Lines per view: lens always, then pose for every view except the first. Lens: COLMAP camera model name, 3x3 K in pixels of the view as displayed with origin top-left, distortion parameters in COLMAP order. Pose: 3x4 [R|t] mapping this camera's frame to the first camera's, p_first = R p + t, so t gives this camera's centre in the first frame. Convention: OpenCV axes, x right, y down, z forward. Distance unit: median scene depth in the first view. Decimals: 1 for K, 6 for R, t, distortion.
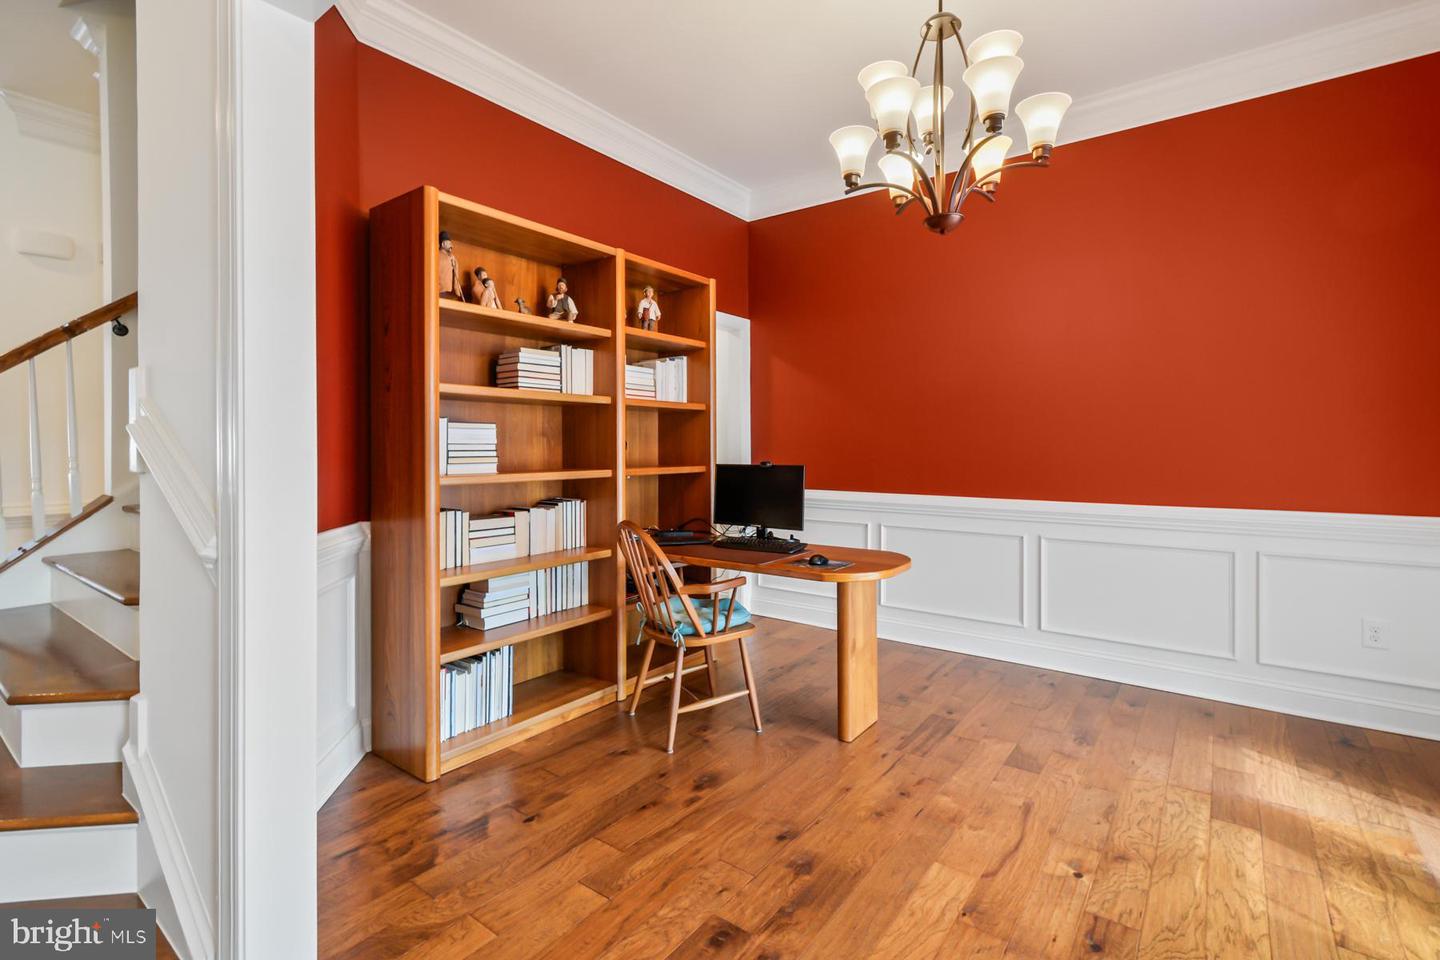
lens RADIAL K [[669.4, 0, 712.7], [0, 669.4, 452.1], [0, 0, 1]] dist [0.003104, -0.001177]
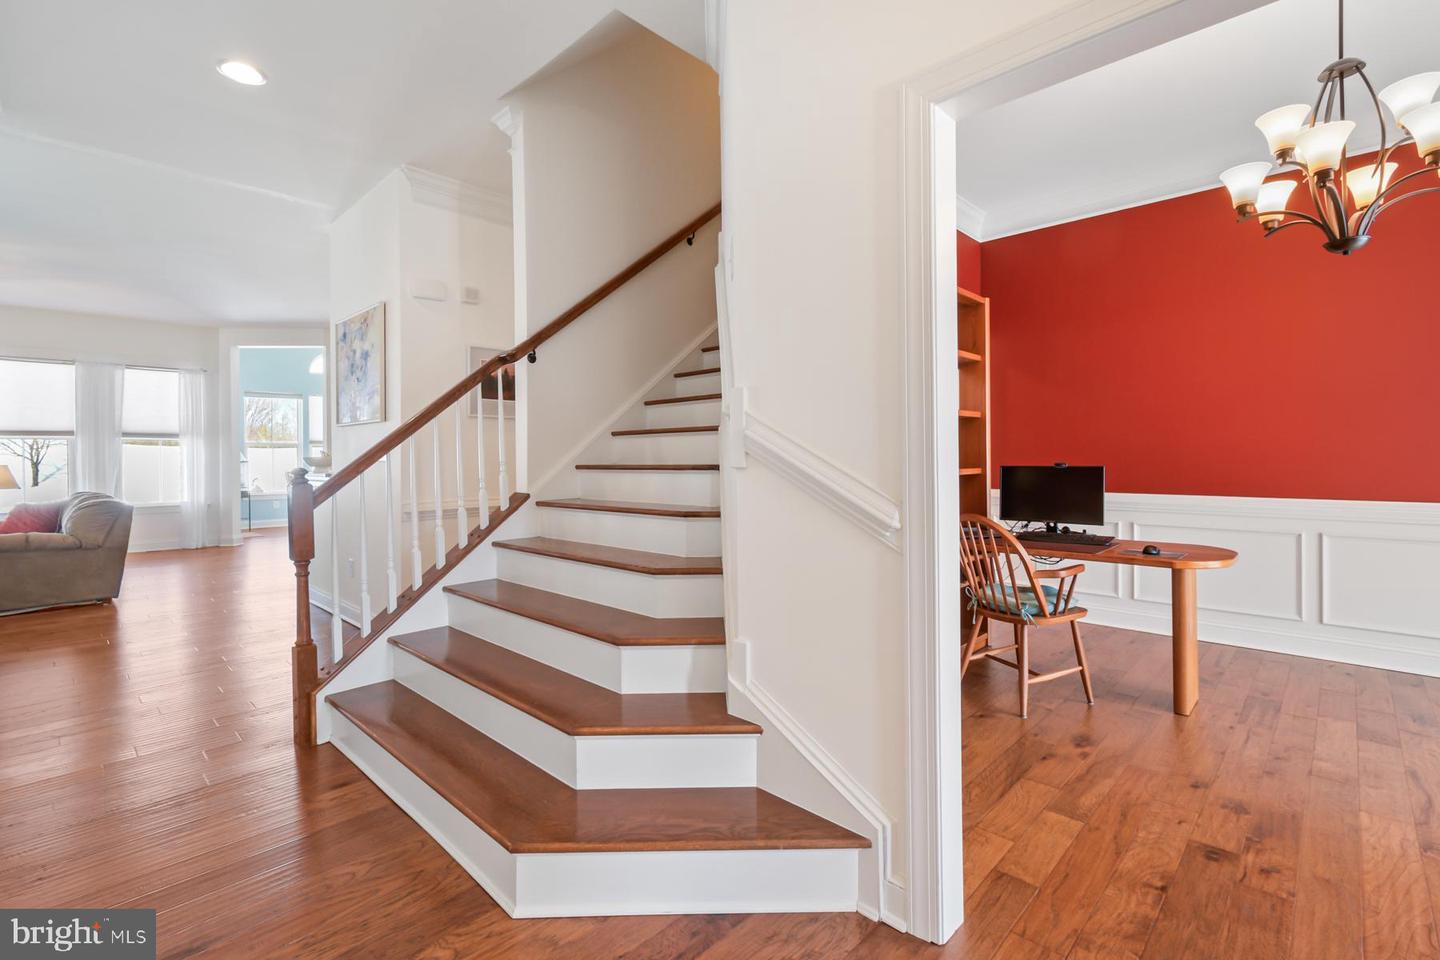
lens RADIAL K [[651.6, 0, 716.6], [0, 651.6, 459.3], [0, 0, 1]] dist [0.002544, -0.000788]
pose [[0.993483, -0.006734, -0.113783, -0.422663], [0.006273, 0.999971, -0.004406, 0.011172], [0.113809, 0.003664, 0.993496, -0.149732]]
